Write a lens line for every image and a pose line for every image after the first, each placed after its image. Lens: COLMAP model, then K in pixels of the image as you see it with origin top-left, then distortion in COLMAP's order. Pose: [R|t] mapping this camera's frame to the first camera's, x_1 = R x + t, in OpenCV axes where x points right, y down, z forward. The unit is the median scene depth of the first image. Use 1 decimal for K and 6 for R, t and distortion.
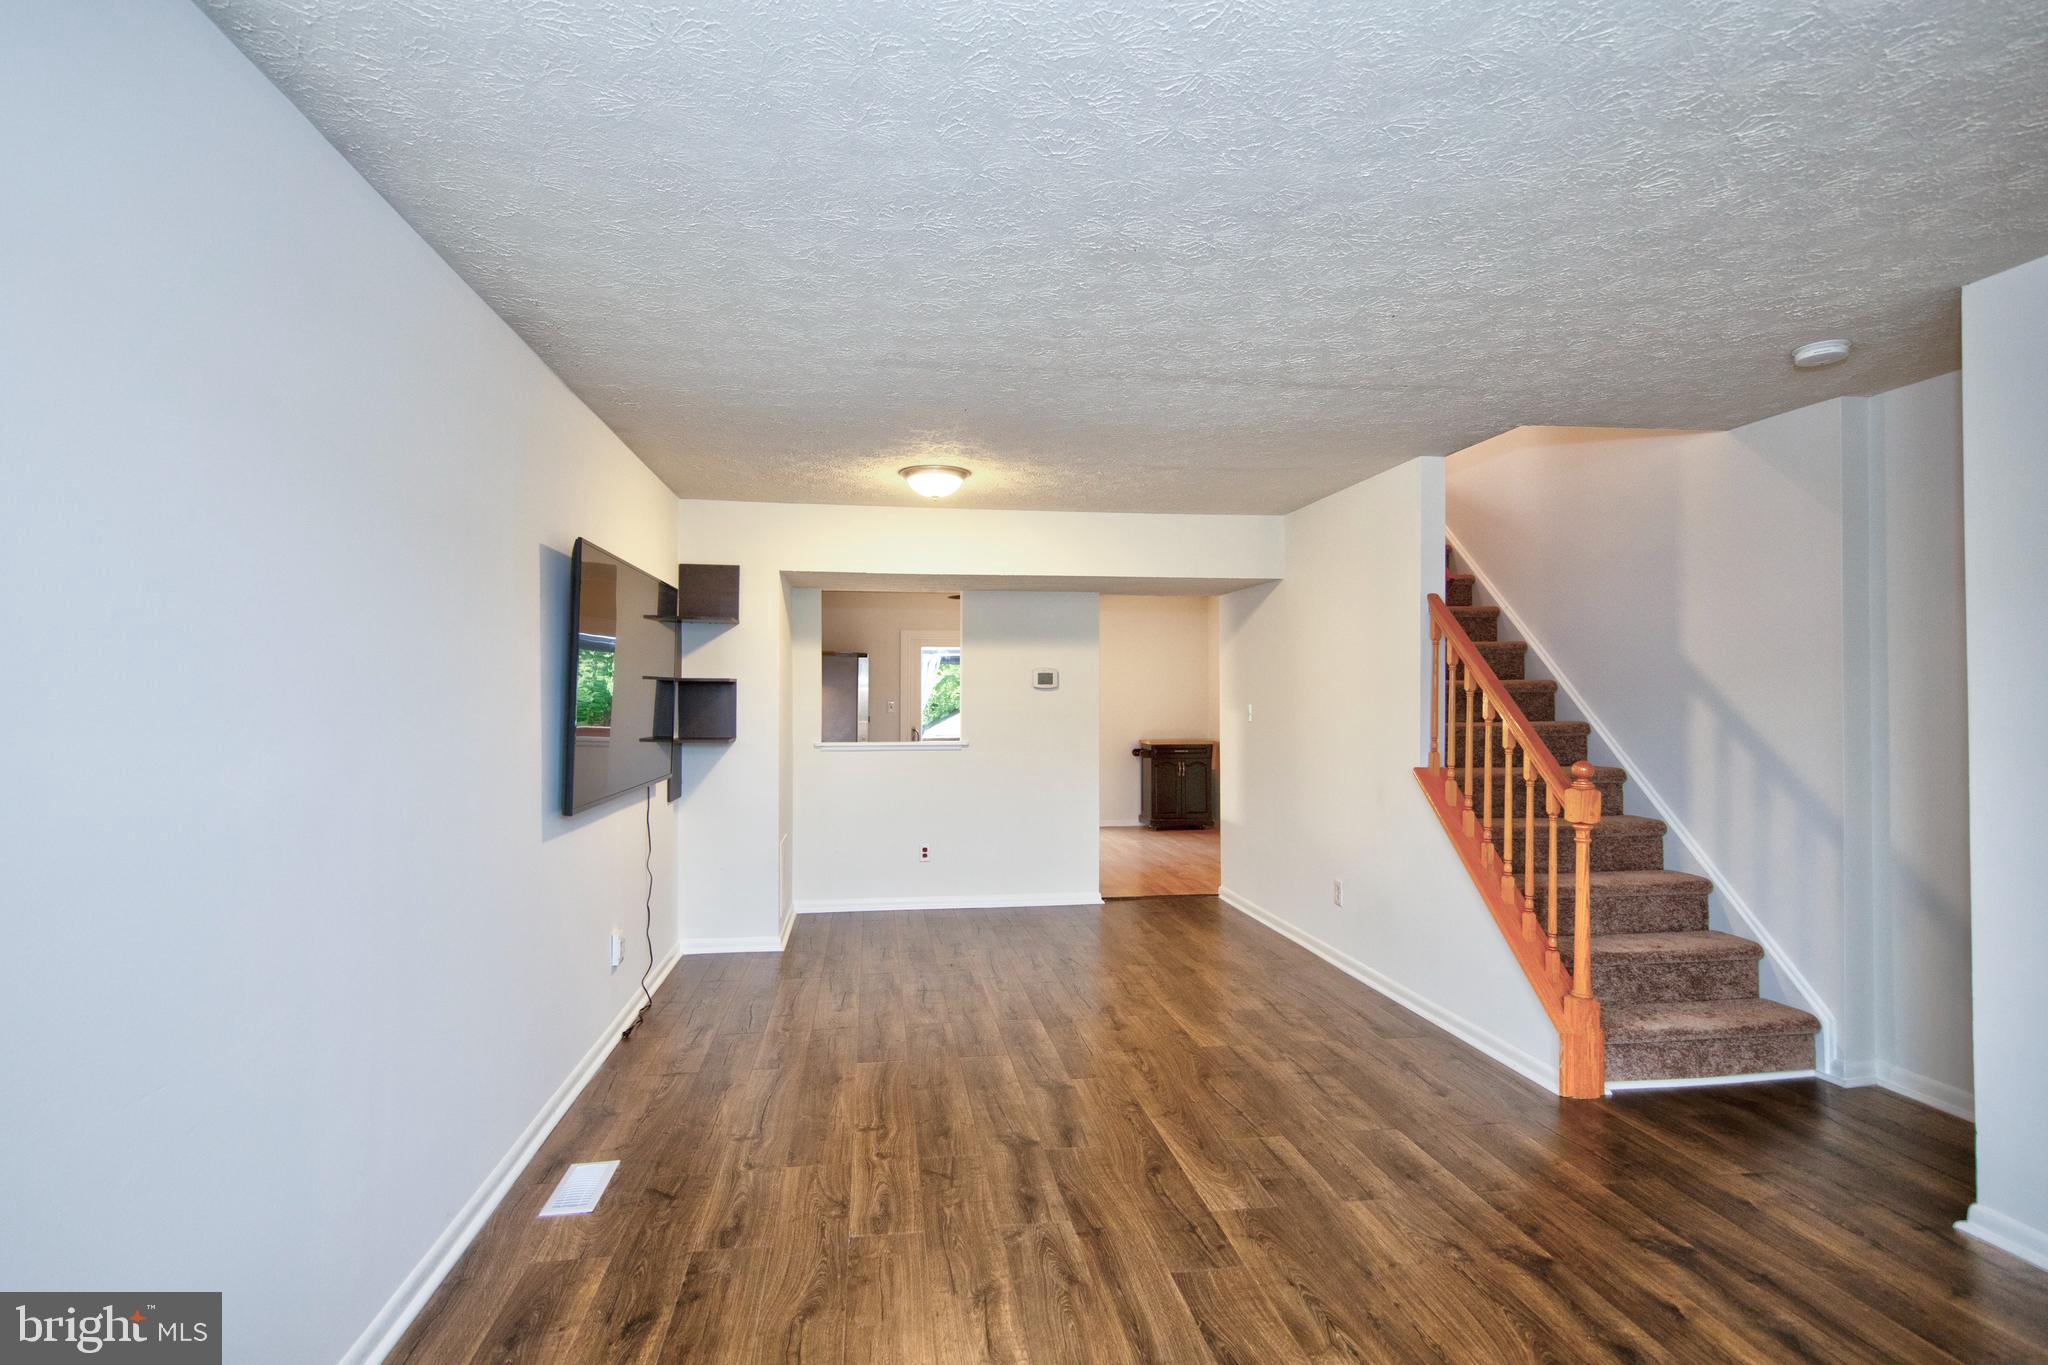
lens RADIAL K [[1023.6, 0, 1026.8], [0, 1023.6, 688.4], [0, 0, 1]] dist [-0.000565, -0.000195]
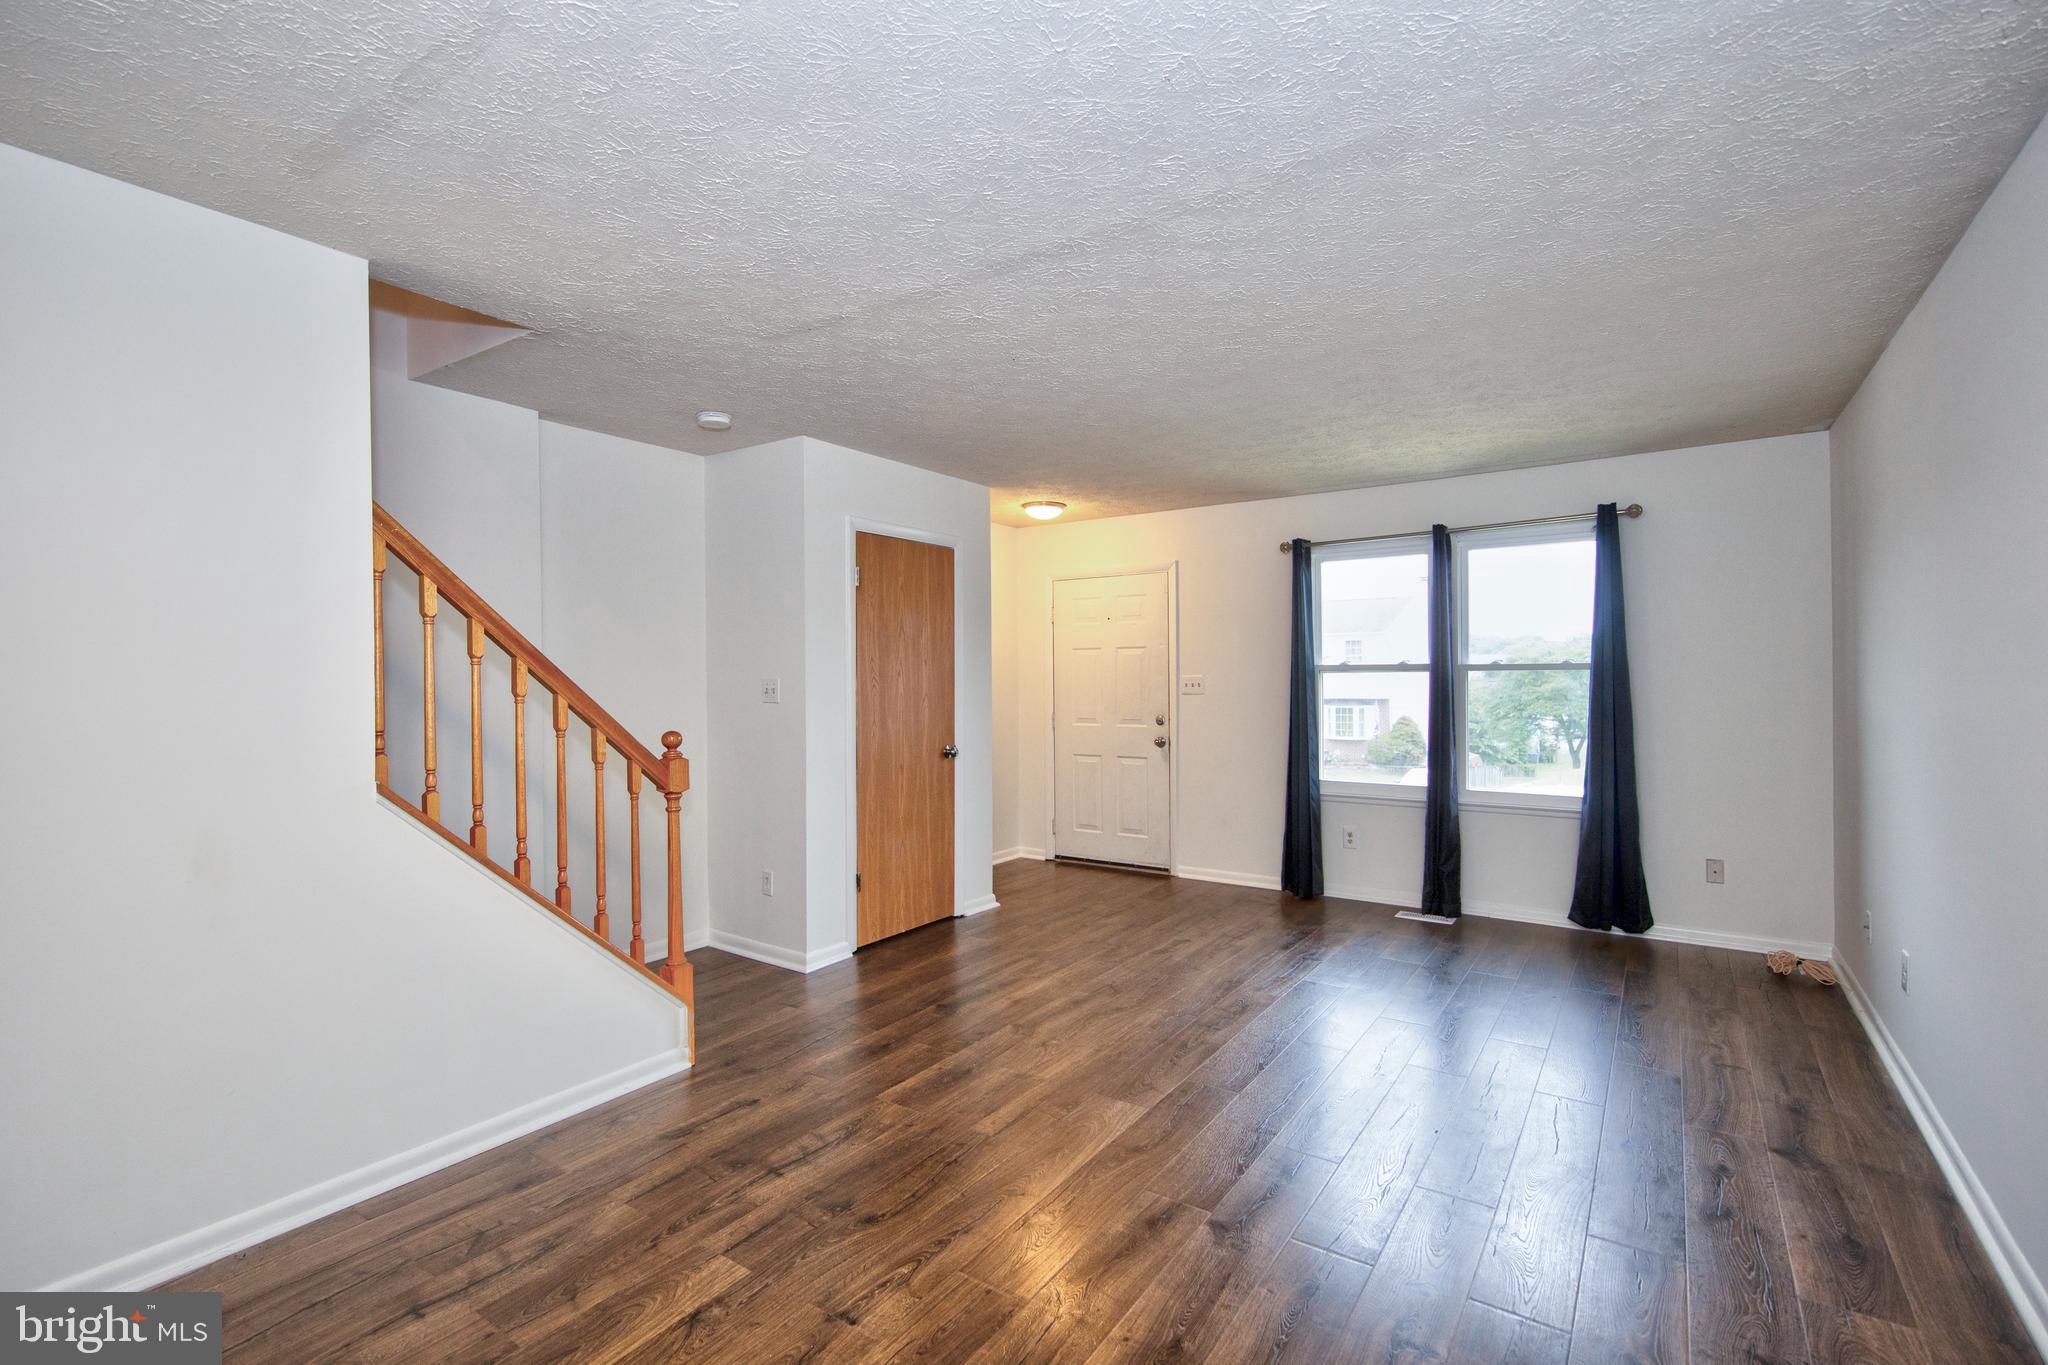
lens RADIAL K [[954.7, 0, 1027.7], [0, 954.7, 681.1], [0, 0, 1]] dist [0.000259, 0.000302]
pose [[-0.740526, 0.002396, 0.672023, -0.397864], [0.003213, 0.999995, -0.000026, 0.033369], [-0.672020, 0.002140, -0.740530, 1.722378]]
